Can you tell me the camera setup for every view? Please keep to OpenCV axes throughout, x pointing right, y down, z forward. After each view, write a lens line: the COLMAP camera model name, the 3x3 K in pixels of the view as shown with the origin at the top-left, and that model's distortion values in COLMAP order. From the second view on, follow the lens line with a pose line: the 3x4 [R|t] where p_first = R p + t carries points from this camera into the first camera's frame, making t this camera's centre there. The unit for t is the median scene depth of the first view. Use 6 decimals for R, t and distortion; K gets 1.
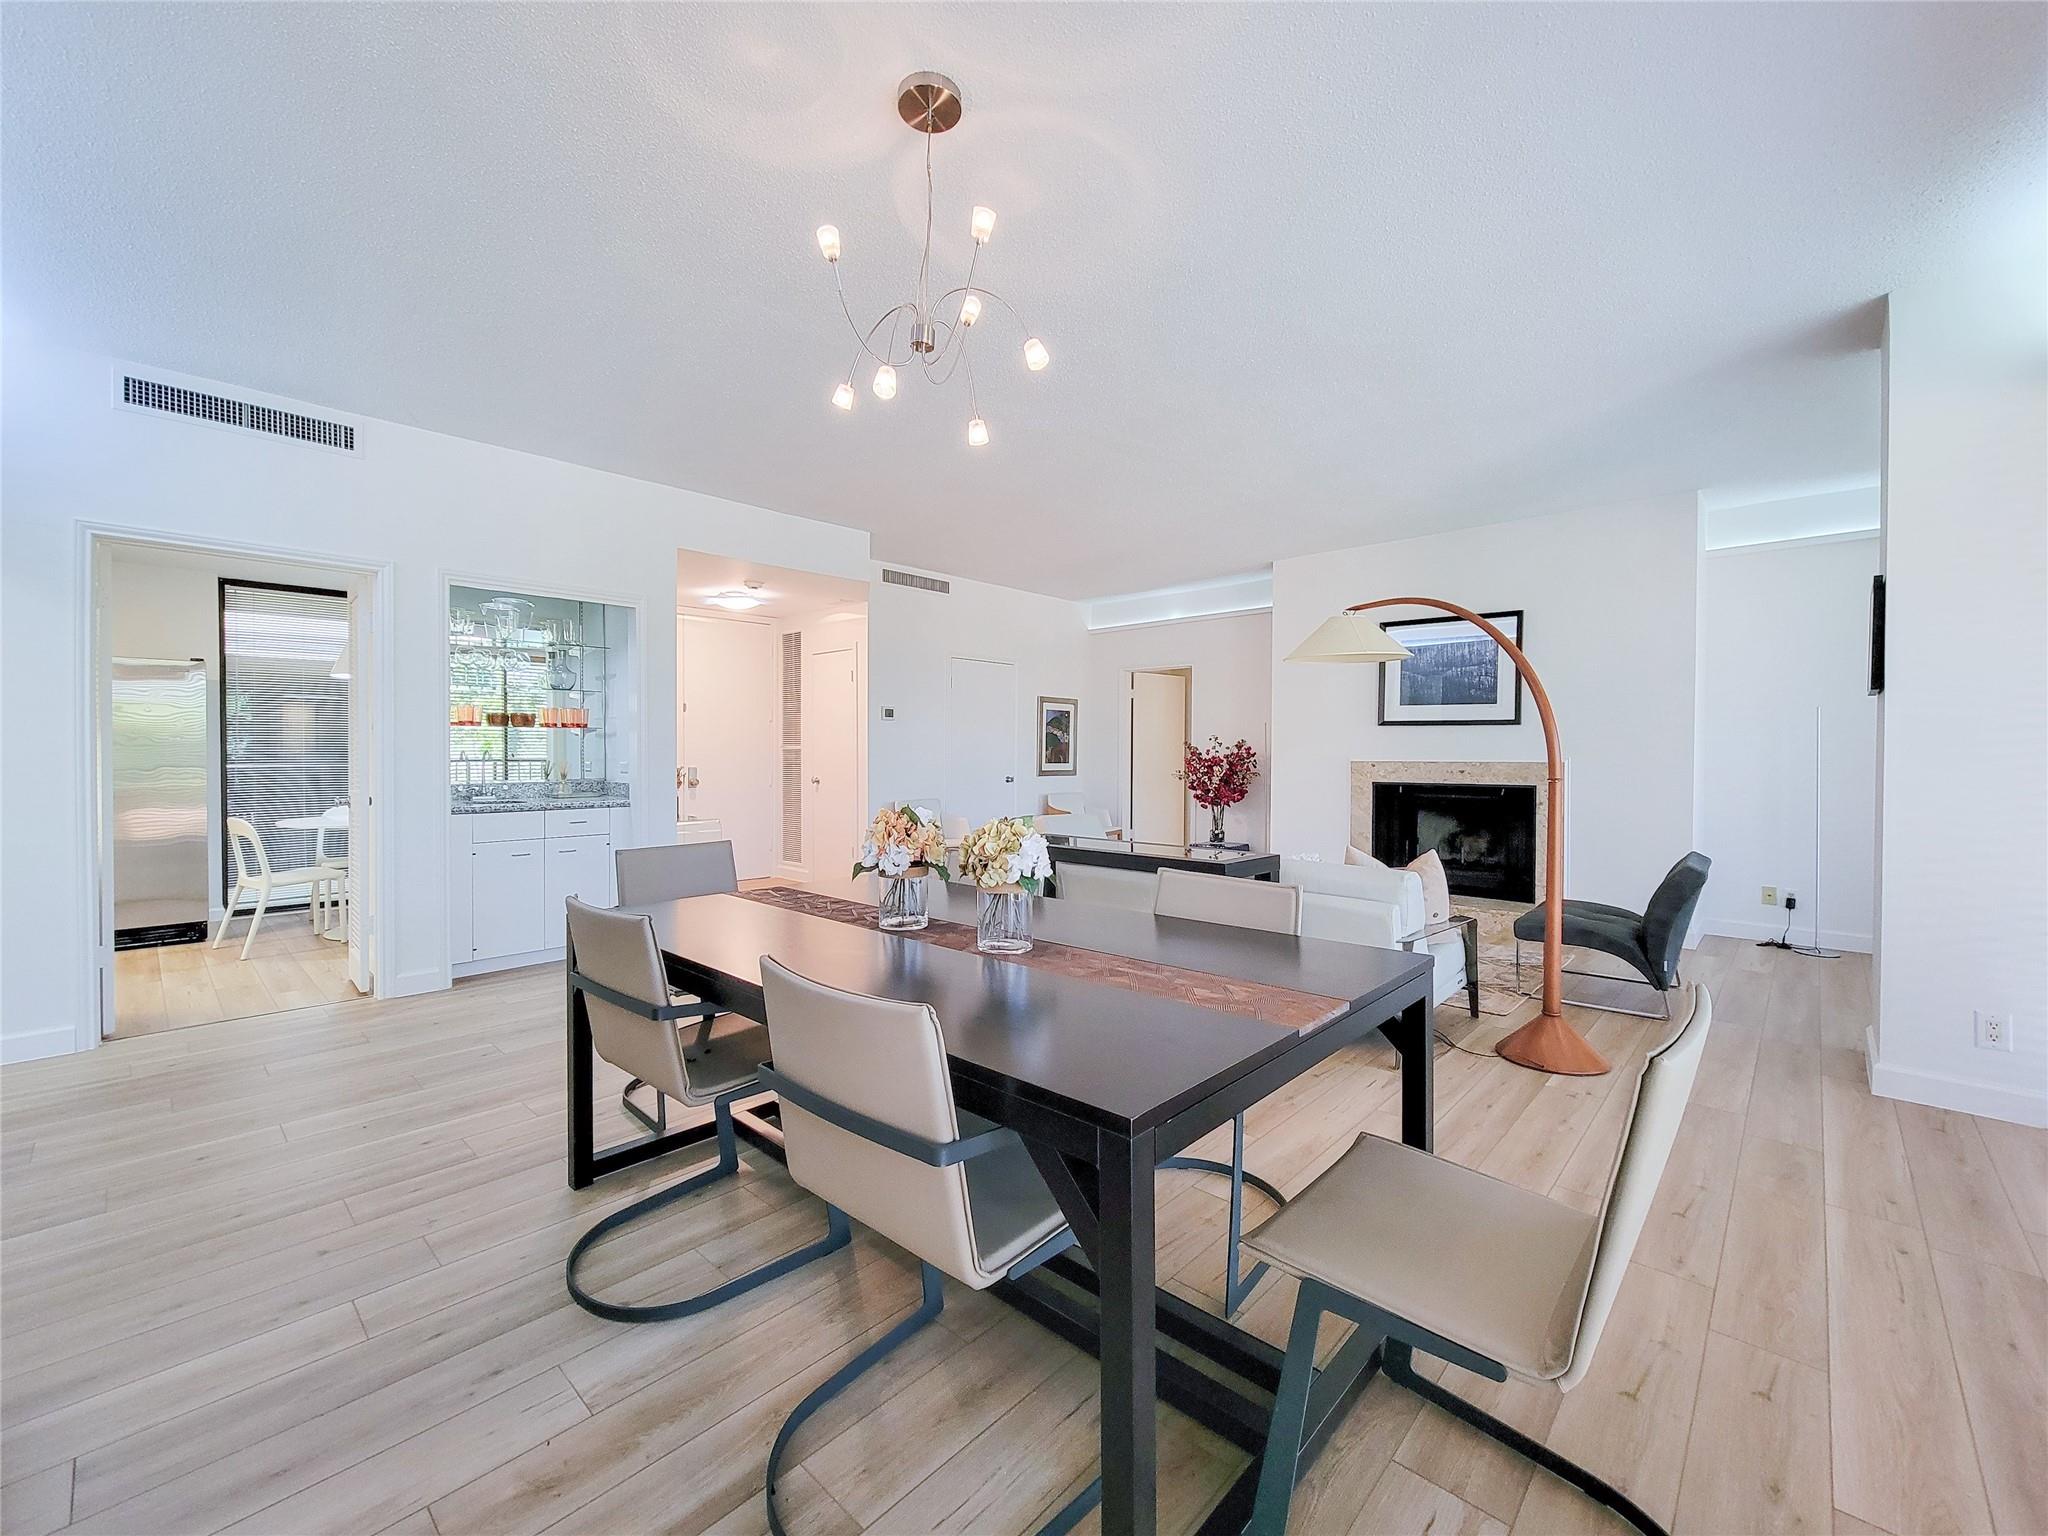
lens RADIAL K [[855.3, 0, 1069.5], [0, 855.3, 770.4], [0, 0, 1]] dist [0.001915, -0.001827]
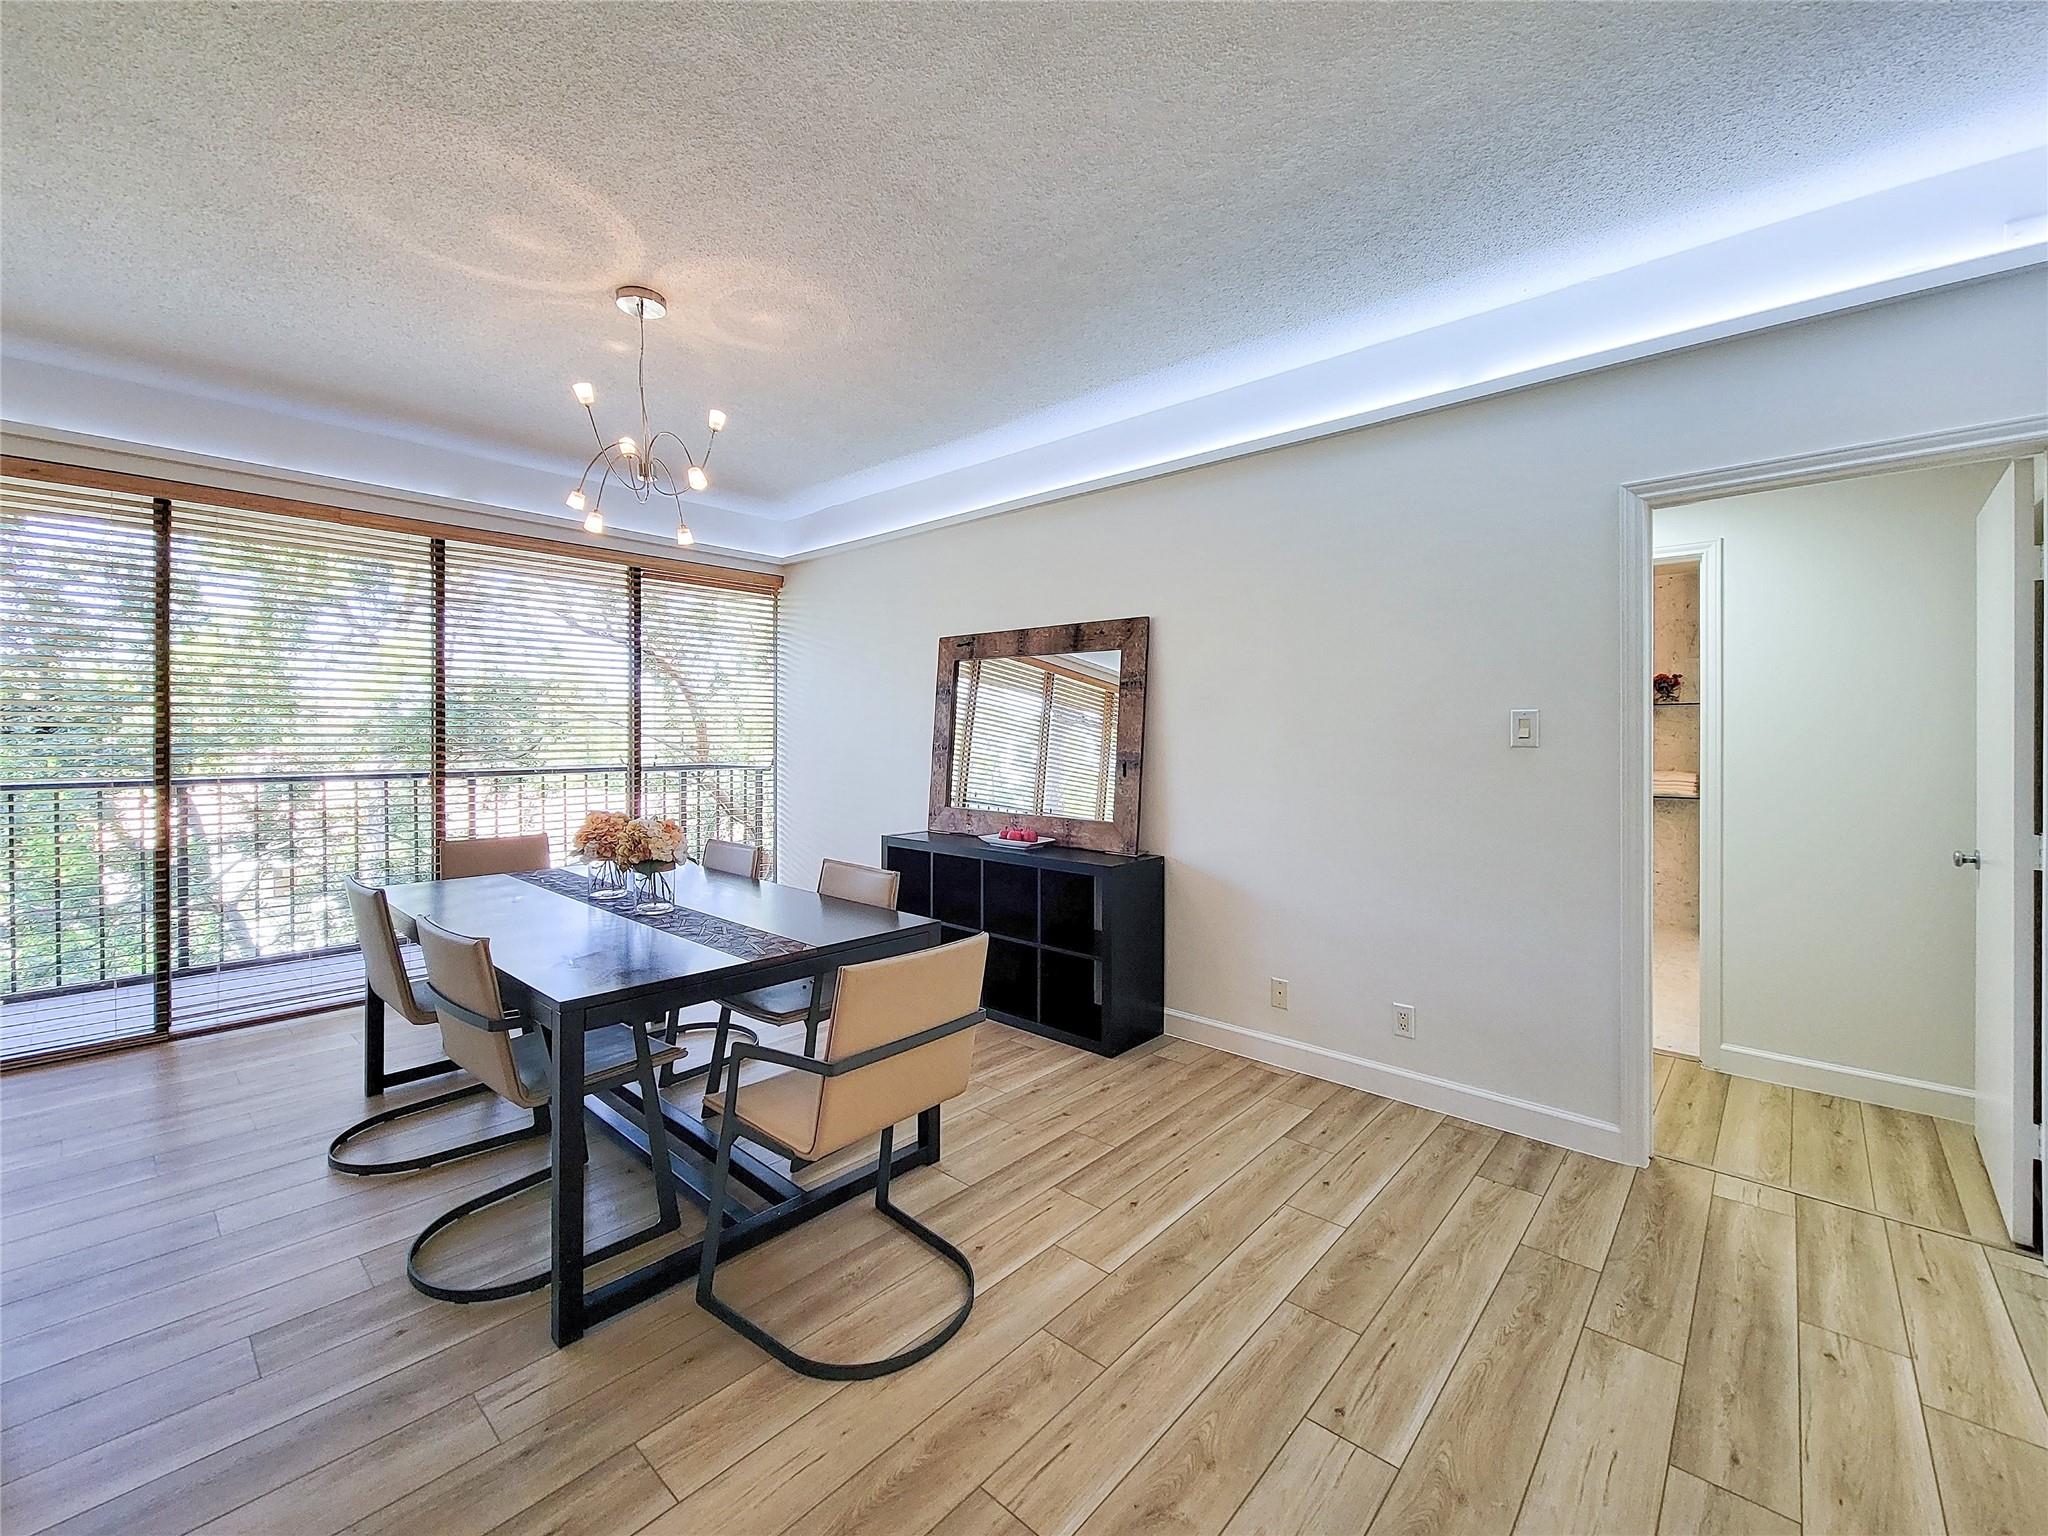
lens RADIAL K [[831.6, 0, 1041.0], [0, 831.6, 735.0], [0, 0, 1]] dist [0.002000, -0.001898]
pose [[-0.999620, 0.001463, 0.027540, -0.228921], [0.001961, 0.999835, 0.018068, -0.028032], [-0.027509, 0.018115, -0.999457, 0.635512]]
